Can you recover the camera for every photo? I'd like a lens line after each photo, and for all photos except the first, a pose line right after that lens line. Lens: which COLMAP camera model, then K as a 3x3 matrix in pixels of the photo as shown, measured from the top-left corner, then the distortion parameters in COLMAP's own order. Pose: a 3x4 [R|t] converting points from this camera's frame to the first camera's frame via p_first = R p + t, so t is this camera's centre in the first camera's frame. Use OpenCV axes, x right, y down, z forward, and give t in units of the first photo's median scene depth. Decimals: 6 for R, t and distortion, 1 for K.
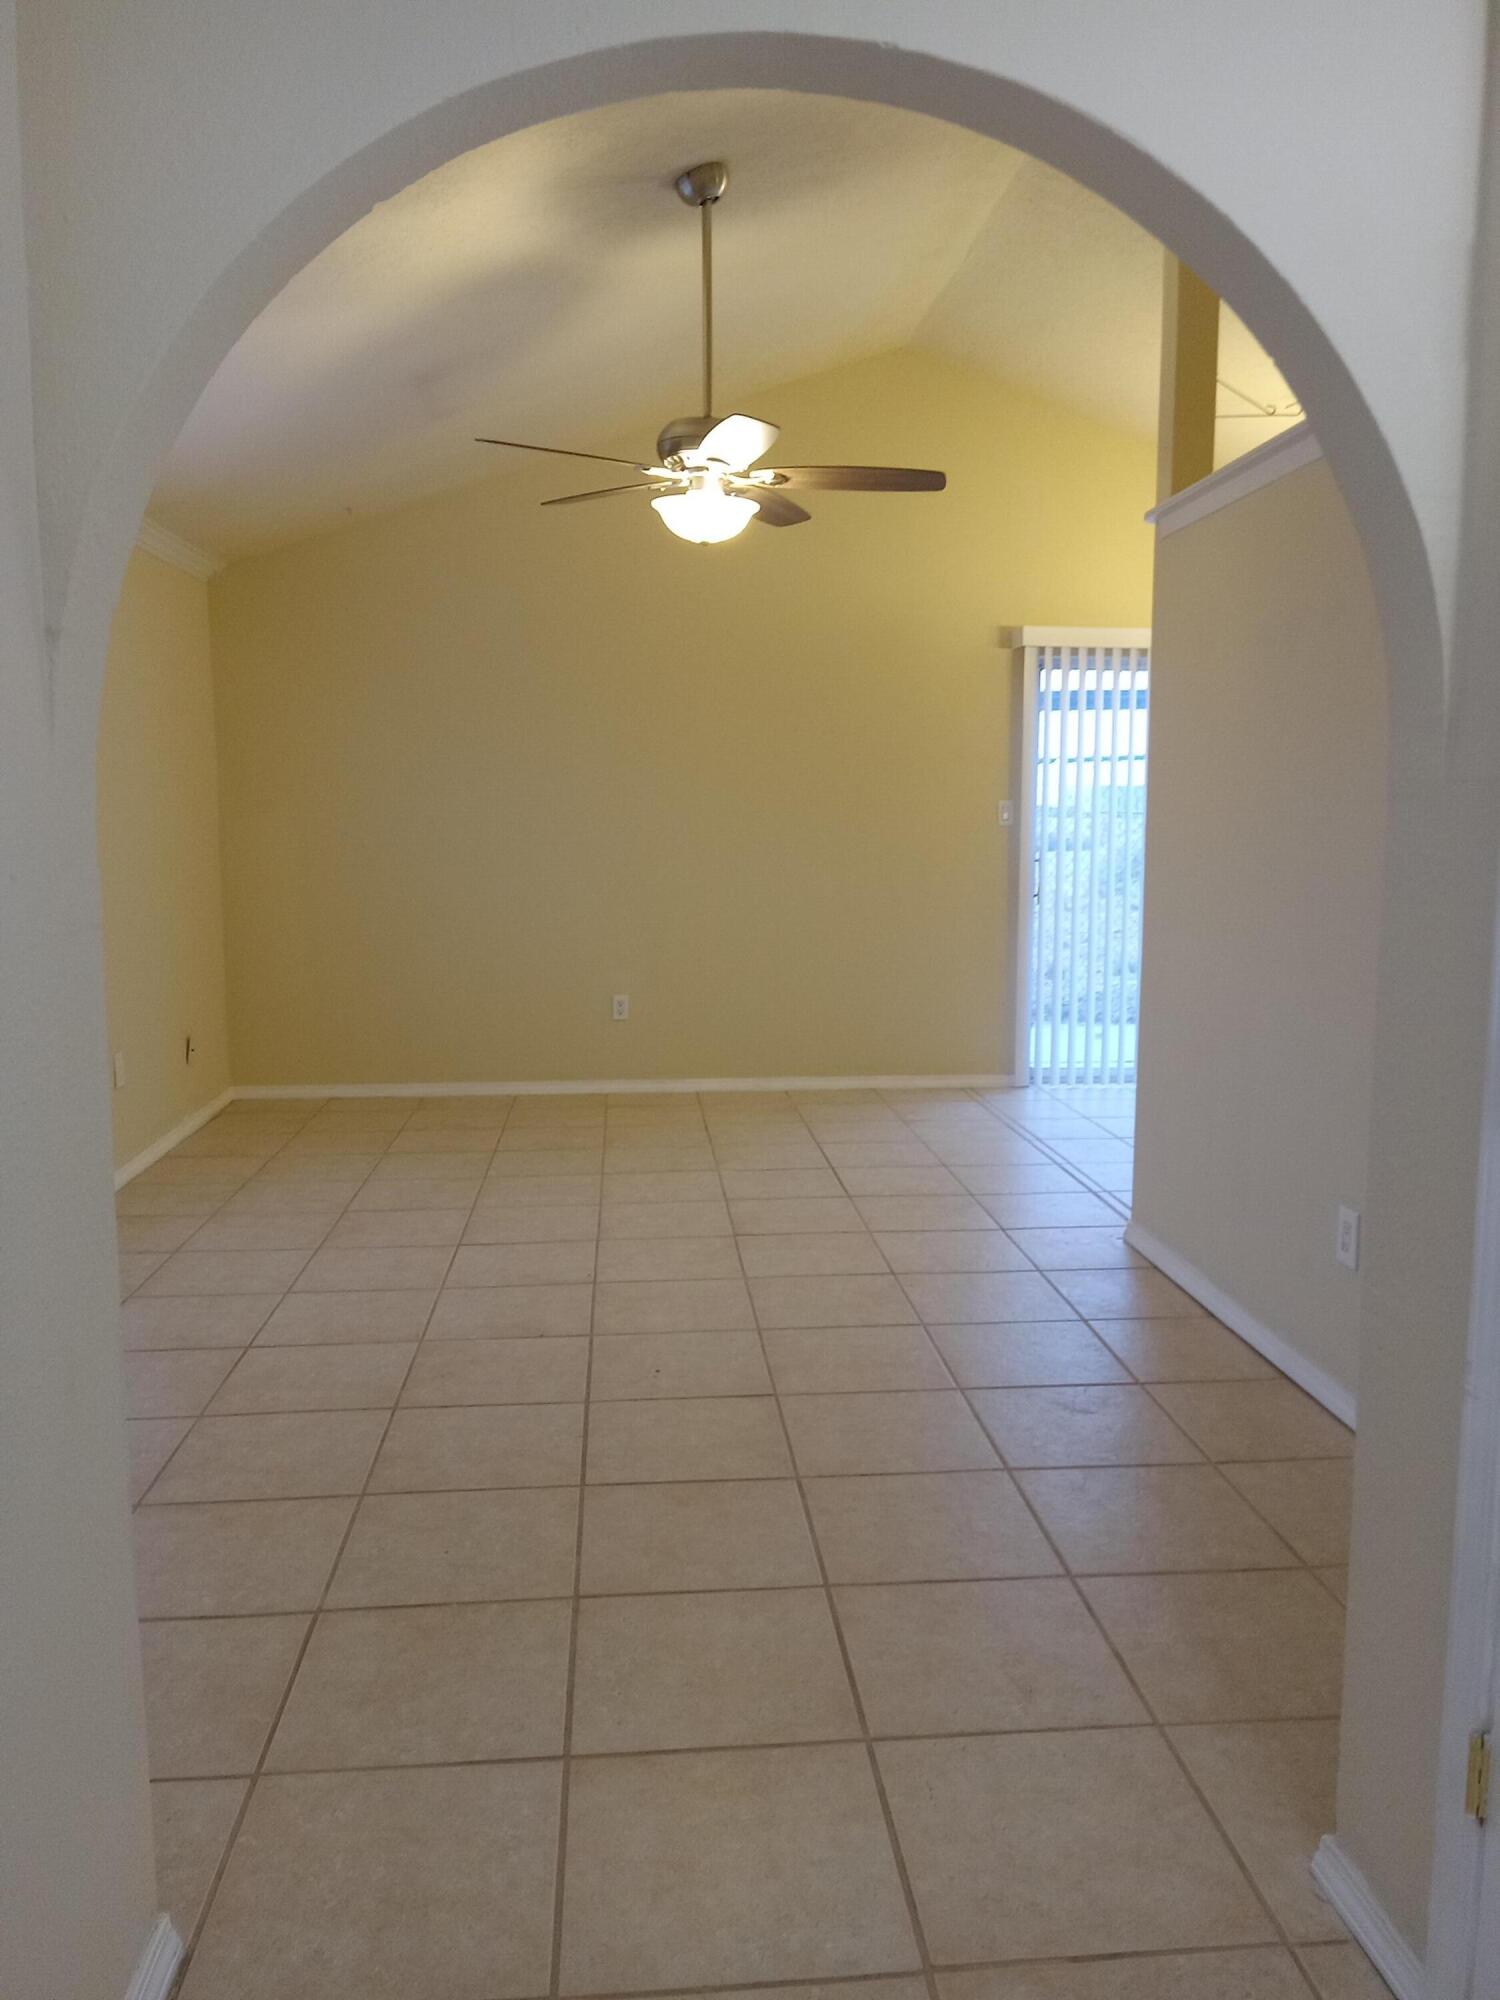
lens RADIAL K [[1480.5, 0, 749.2], [0, 1480.5, 996.5], [0, 0, 1]] dist [-0.002878, -0.001086]
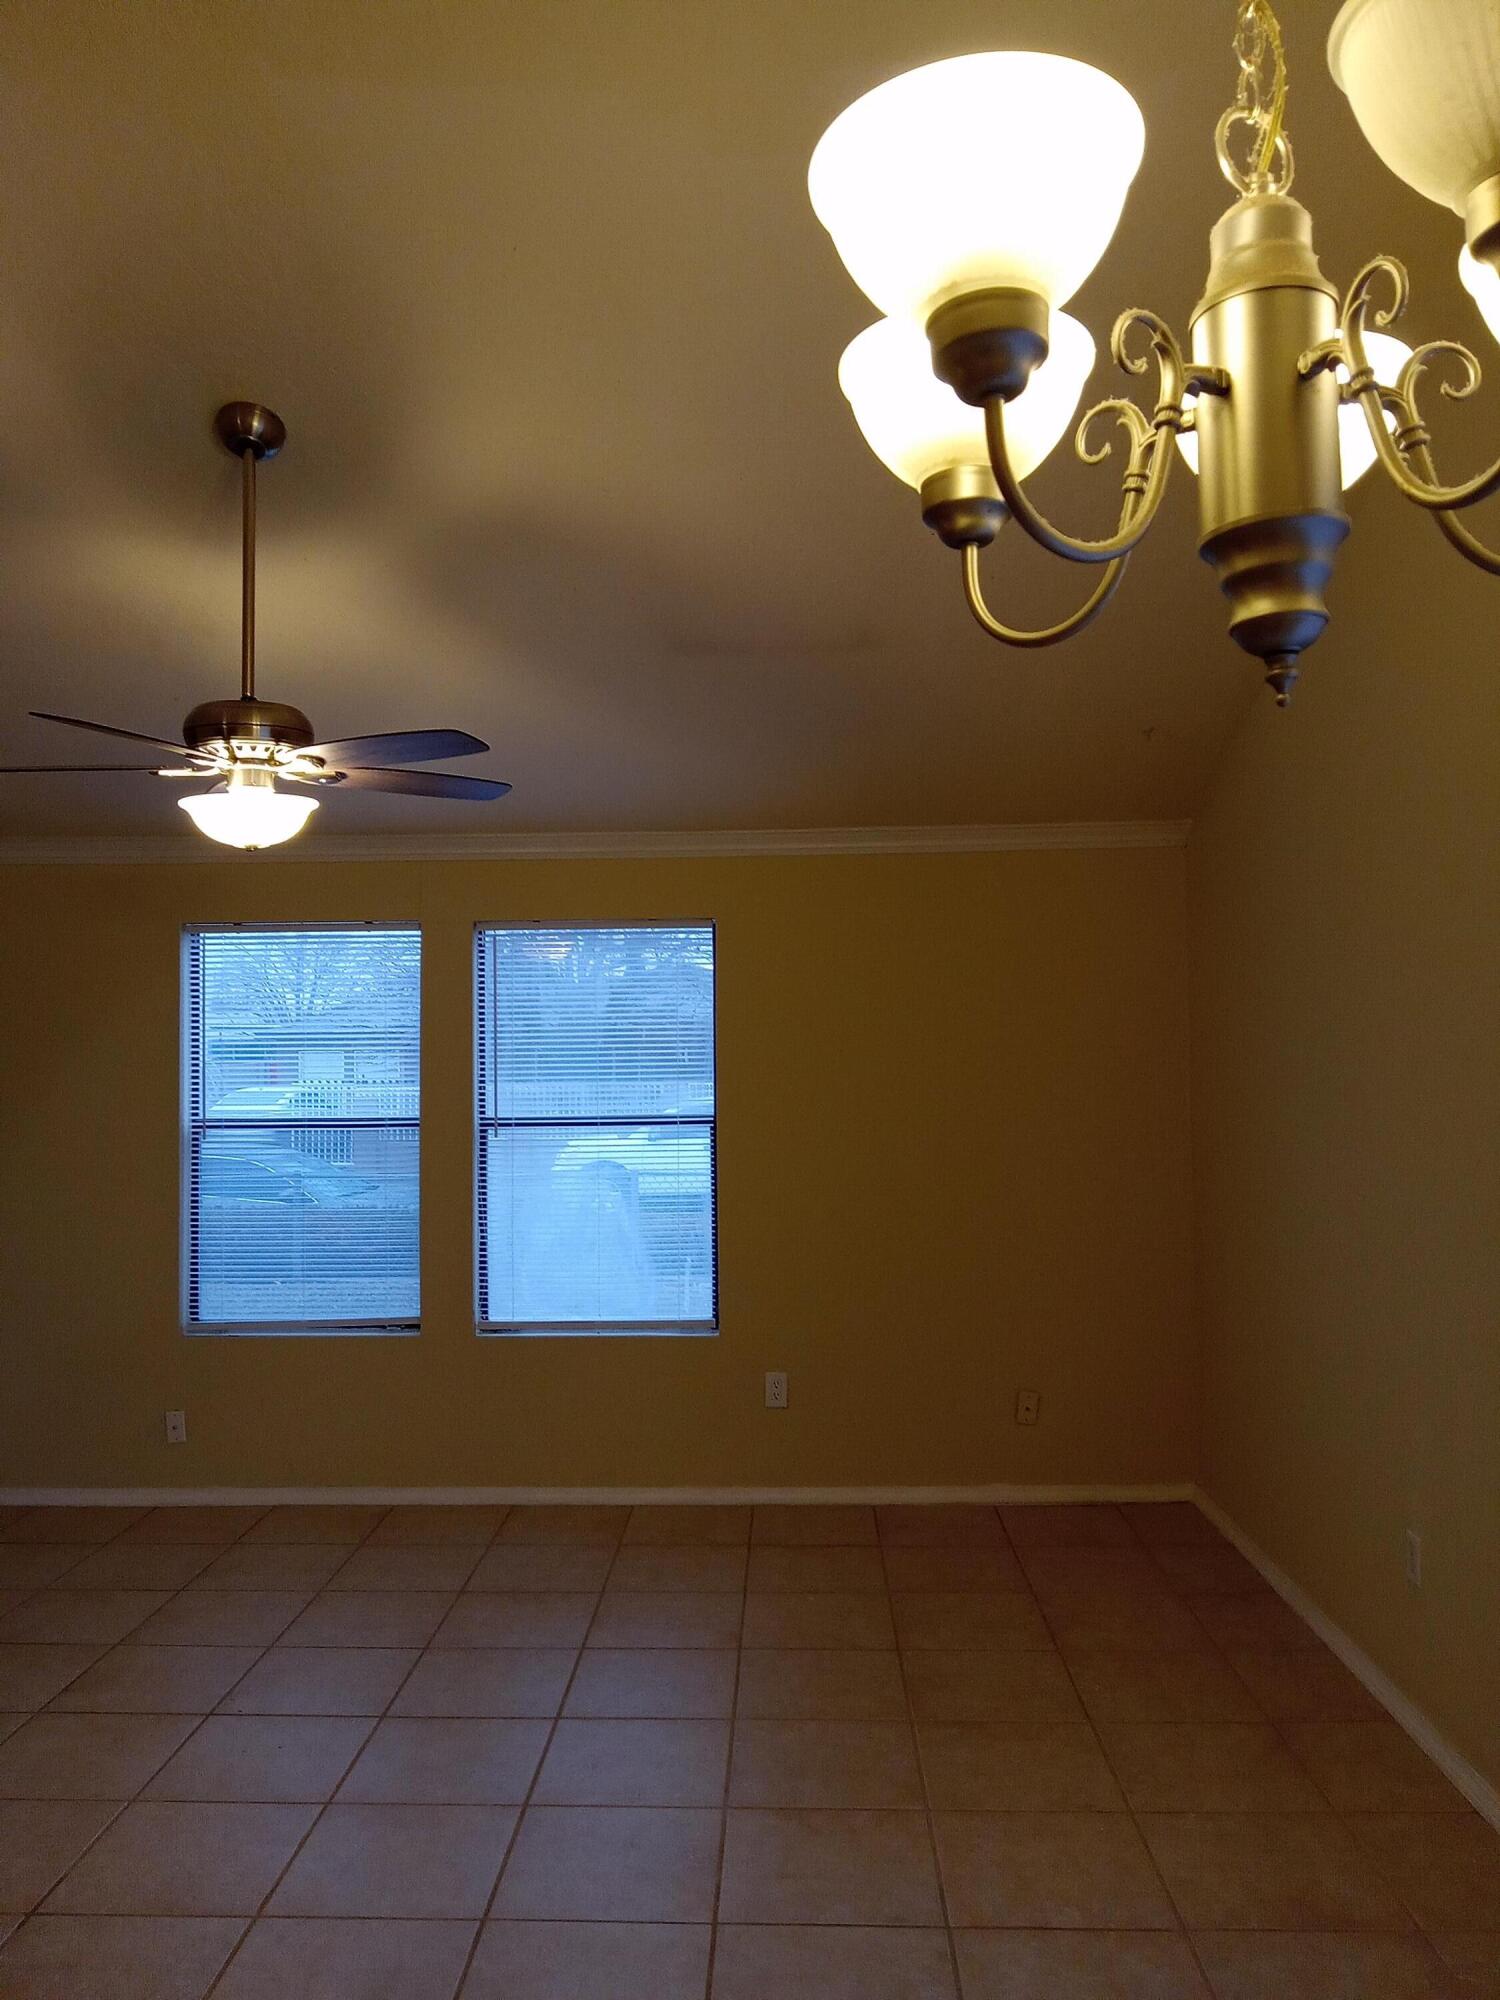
lens RADIAL K [[1500.3, 0, 743.4], [0, 1500.3, 985.6], [0, 0, 1]] dist [-0.005696, -0.006727]
pose [[-0.116738, -0.037749, -0.992445, 0.751795], [-0.114580, 0.993117, -0.024297, -0.245492], [0.986531, 0.110878, -0.120260, 1.387597]]
